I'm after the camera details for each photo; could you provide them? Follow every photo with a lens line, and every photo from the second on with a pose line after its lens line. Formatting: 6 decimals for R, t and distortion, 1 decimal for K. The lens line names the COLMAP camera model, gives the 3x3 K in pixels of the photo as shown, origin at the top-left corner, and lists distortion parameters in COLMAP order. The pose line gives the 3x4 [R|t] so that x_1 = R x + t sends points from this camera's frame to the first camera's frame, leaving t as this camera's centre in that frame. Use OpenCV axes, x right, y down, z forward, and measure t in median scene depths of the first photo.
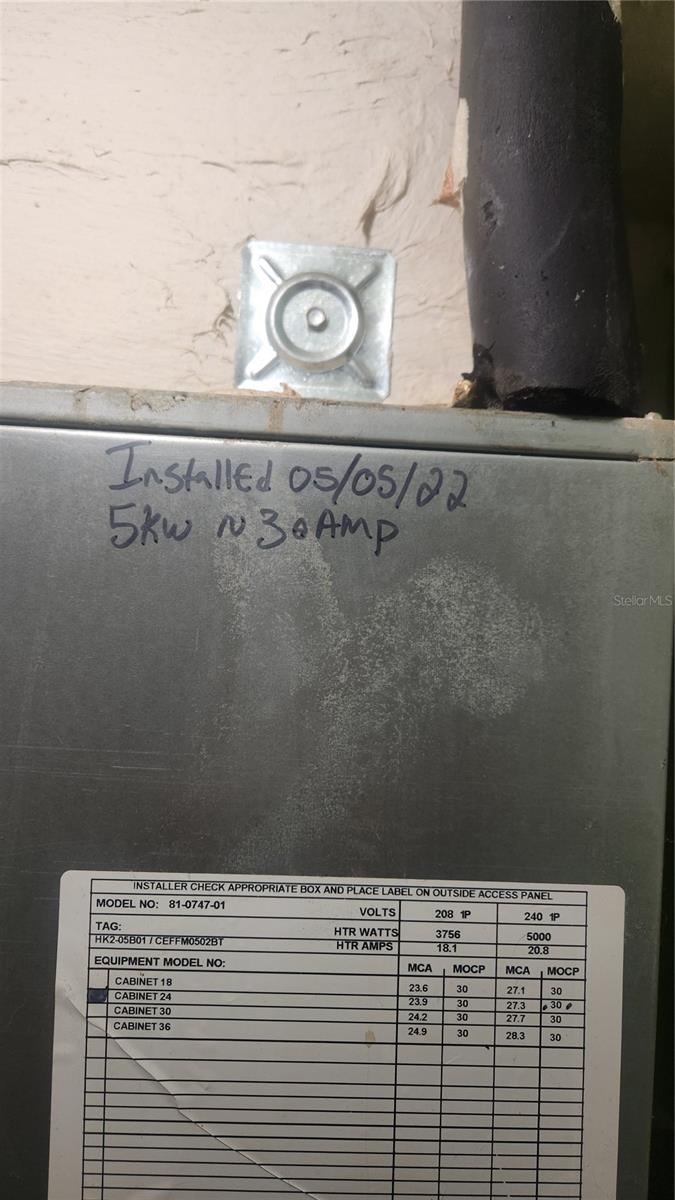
lens RADIAL K [[786.0, 0, 337.5], [0, 786.0, 600.0], [0, 0, 1]] dist [0.055434, -0.067446]
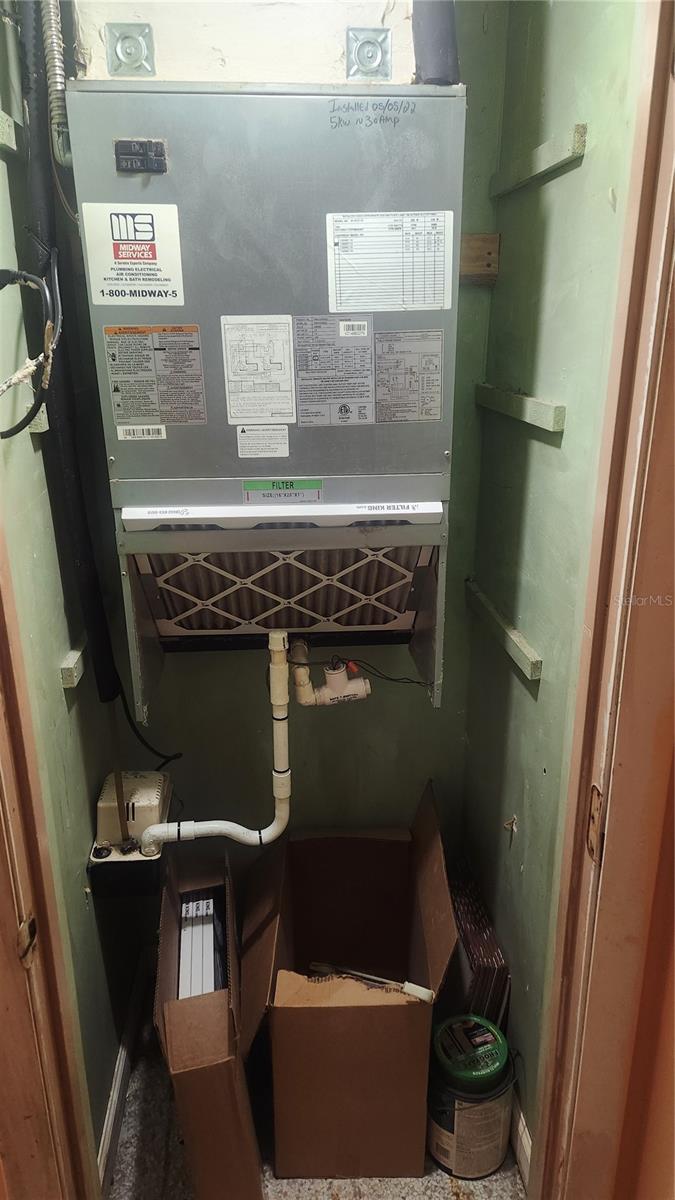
lens RADIAL K [[786.0, 0, 337.5], [0, 786.0, 600.0], [0, 0, 1]] dist [0.055434, -0.067446]
pose [[0.995496, -0.084894, 0.042192, -0.641541], [0.064139, 0.930871, 0.359674, 0.744417], [-0.069809, -0.355348, 0.932124, -3.803643]]
